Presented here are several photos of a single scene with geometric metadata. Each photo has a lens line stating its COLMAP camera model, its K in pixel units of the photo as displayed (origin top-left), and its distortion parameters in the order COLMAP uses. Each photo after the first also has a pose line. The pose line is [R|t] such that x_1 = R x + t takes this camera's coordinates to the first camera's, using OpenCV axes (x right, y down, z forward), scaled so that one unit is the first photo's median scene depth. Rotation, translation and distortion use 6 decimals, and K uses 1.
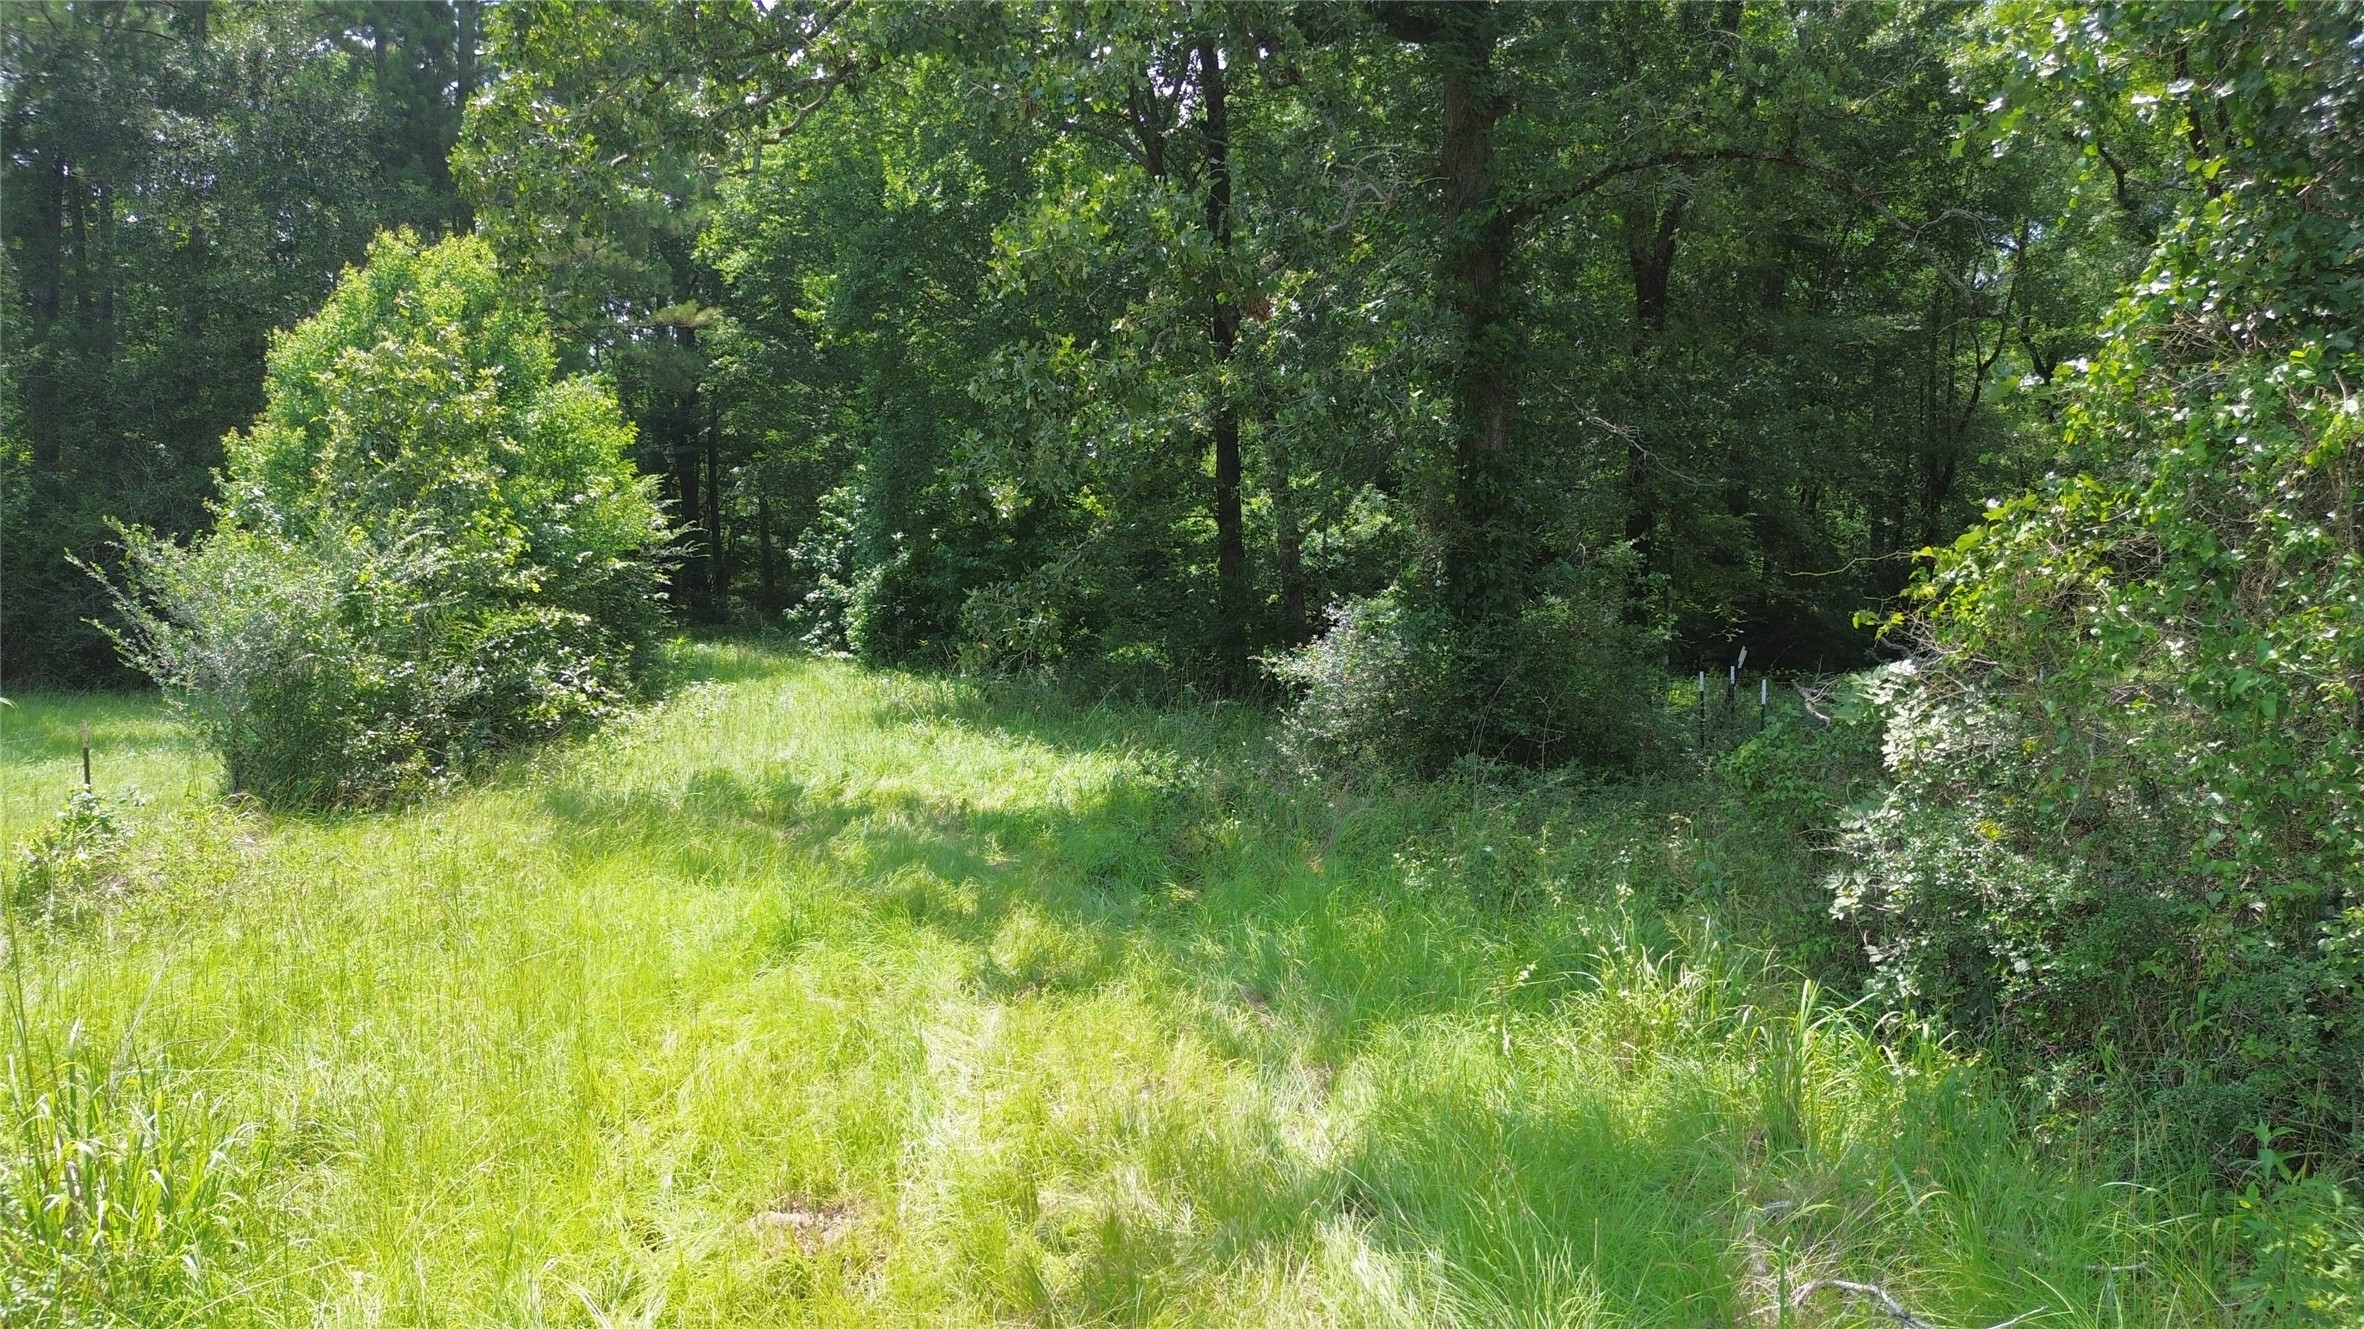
lens RADIAL K [[1690.2, 0, 1187.4], [0, 1690.2, 672.8], [0, 0, 1]] dist [0.066183, -0.077078]
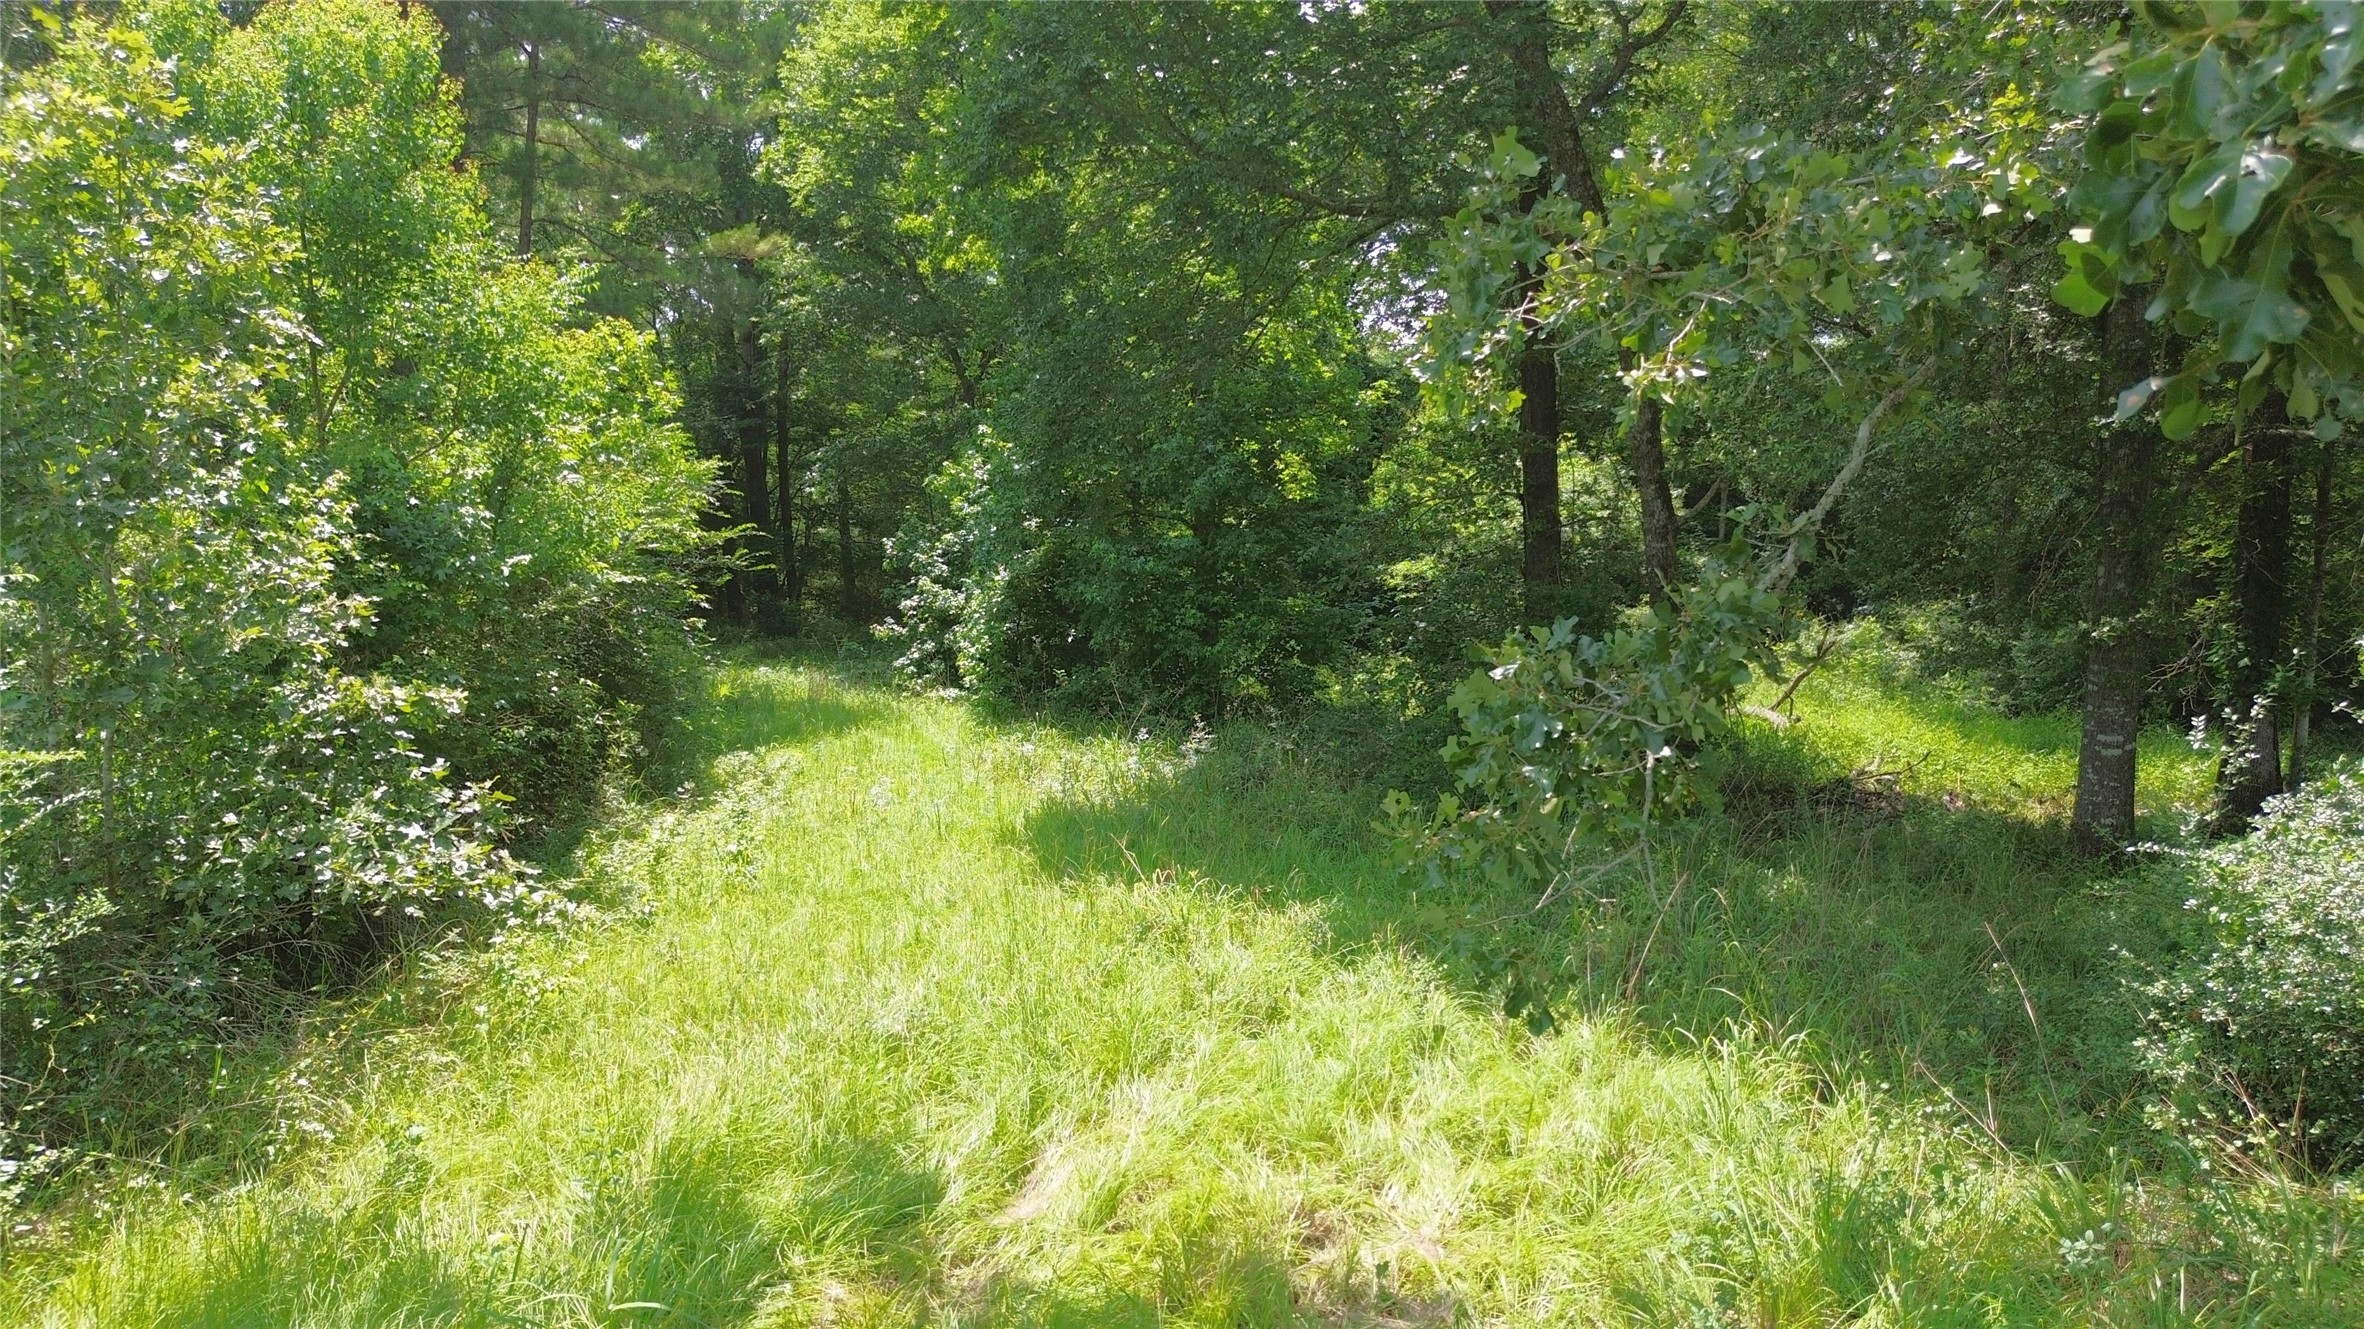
lens RADIAL K [[1690.2, 0, 1187.4], [0, 1690.2, 672.8], [0, 0, 1]] dist [0.066183, -0.077078]
pose [[0.999021, -0.001363, -0.044227, -0.010693], [0.001539, 0.999991, 0.003946, -0.003090], [0.044222, -0.004010, 0.999014, 0.042601]]
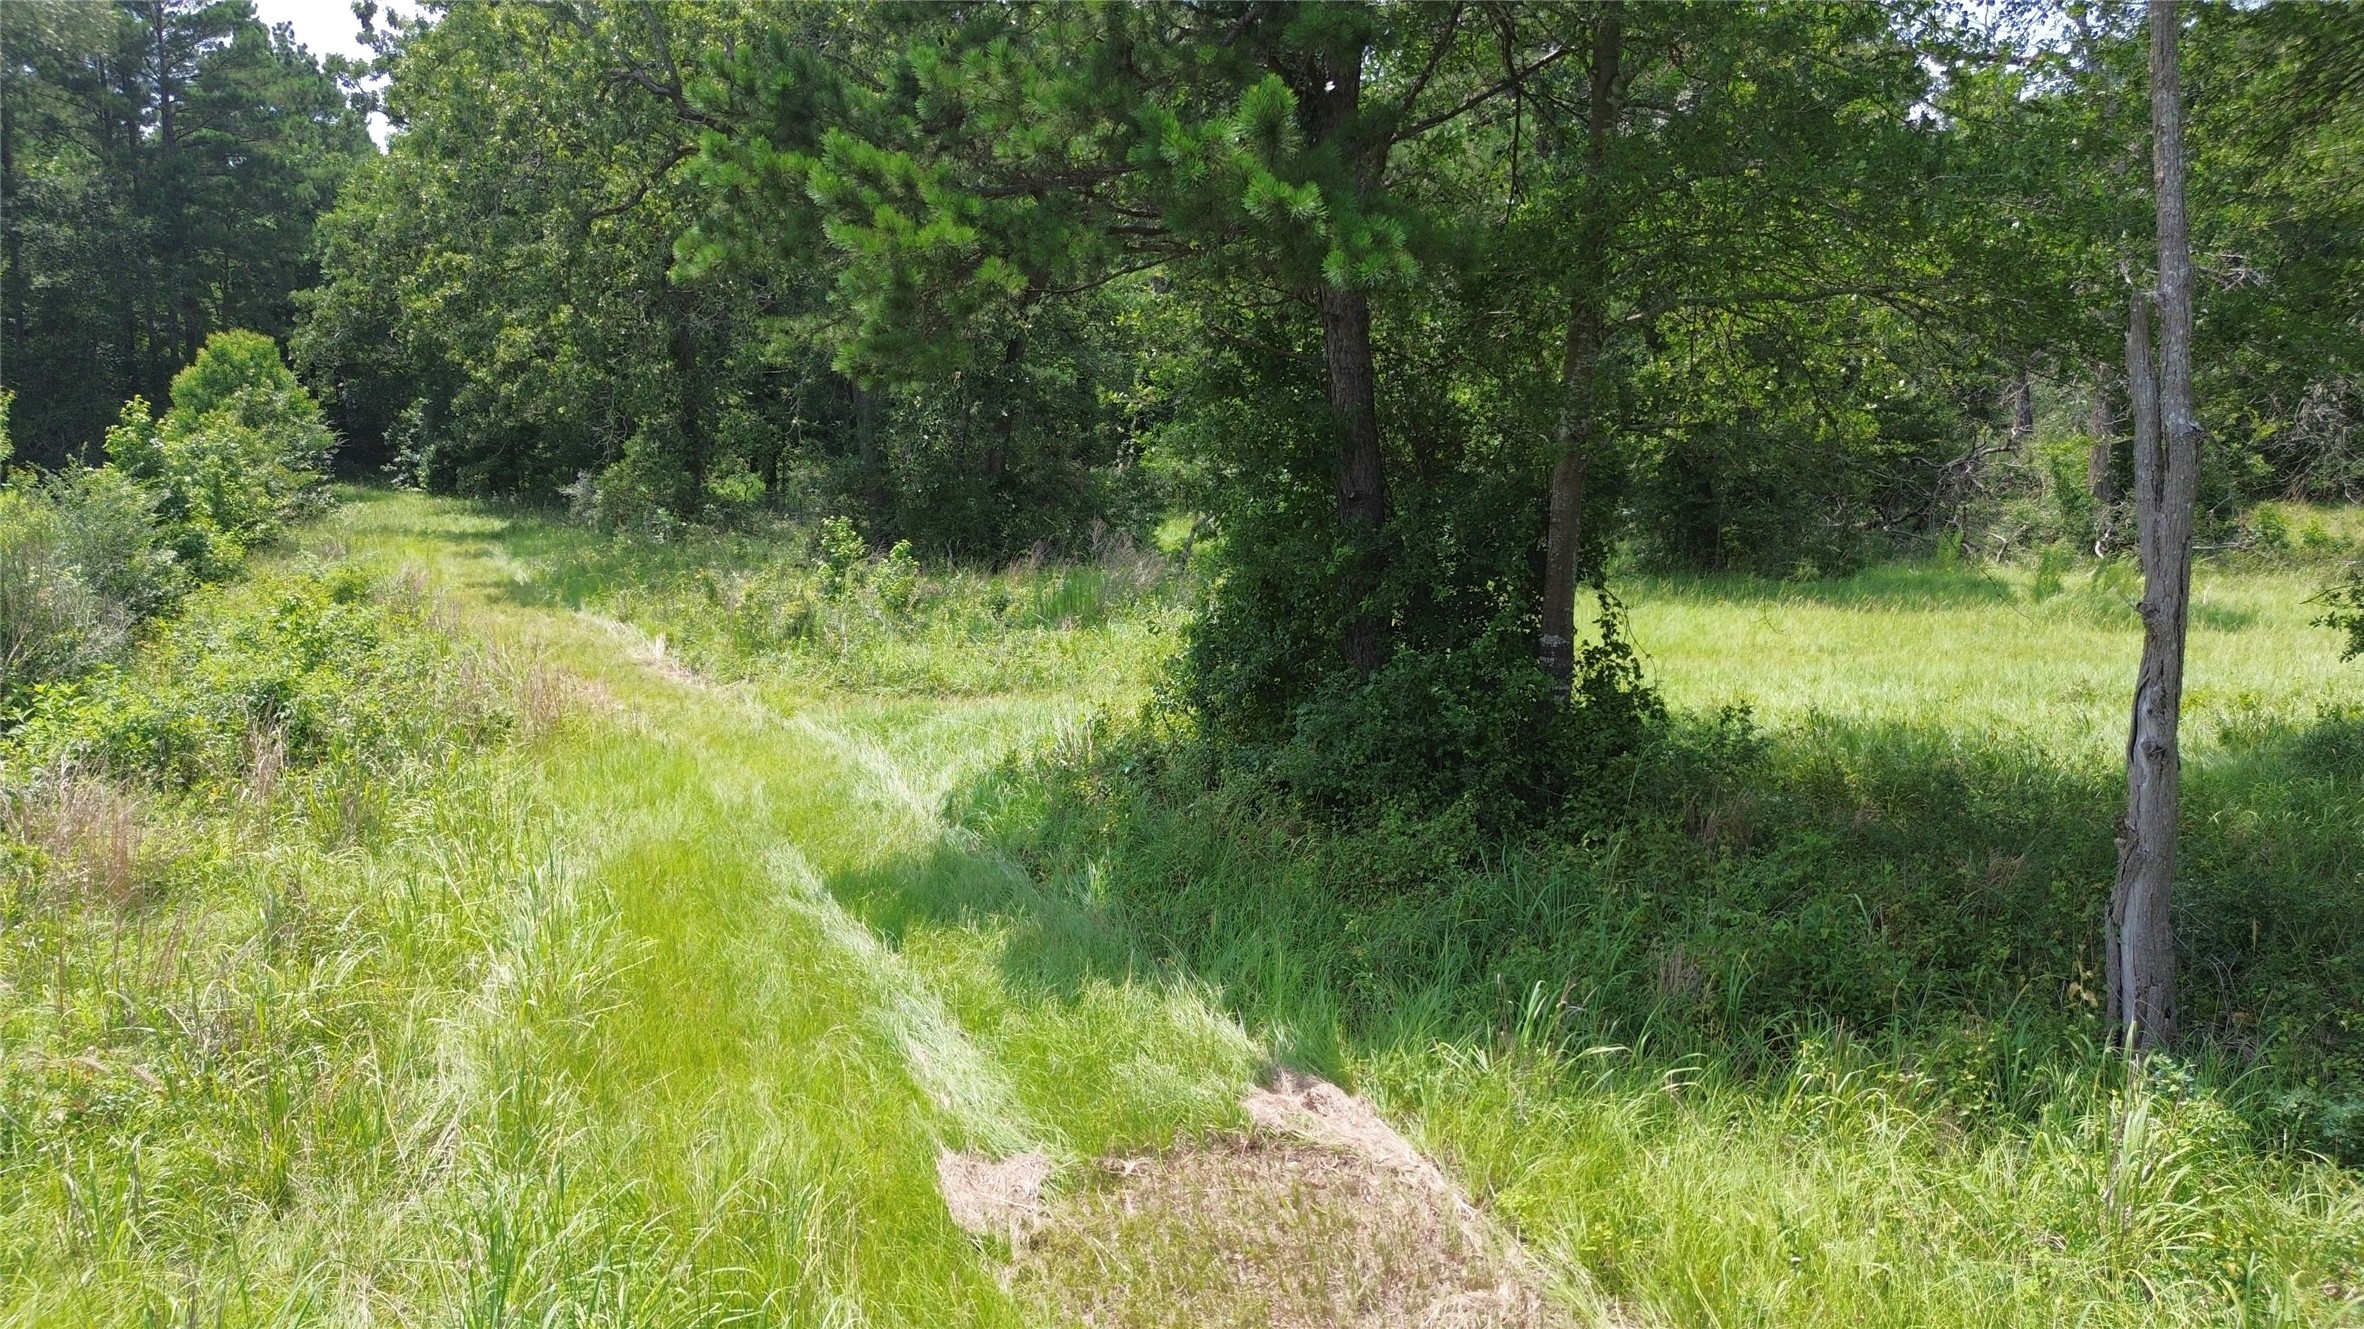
lens RADIAL K [[1698.4, 0, 1184.4], [0, 1698.4, 657.6], [0, 0, 1]] dist [0.071763, -0.098660]
pose [[0.973994, -0.038015, 0.223362, 0.031378], [0.017432, 0.995475, 0.093410, 0.001863], [-0.225902, -0.087087, 0.970249, -0.170720]]
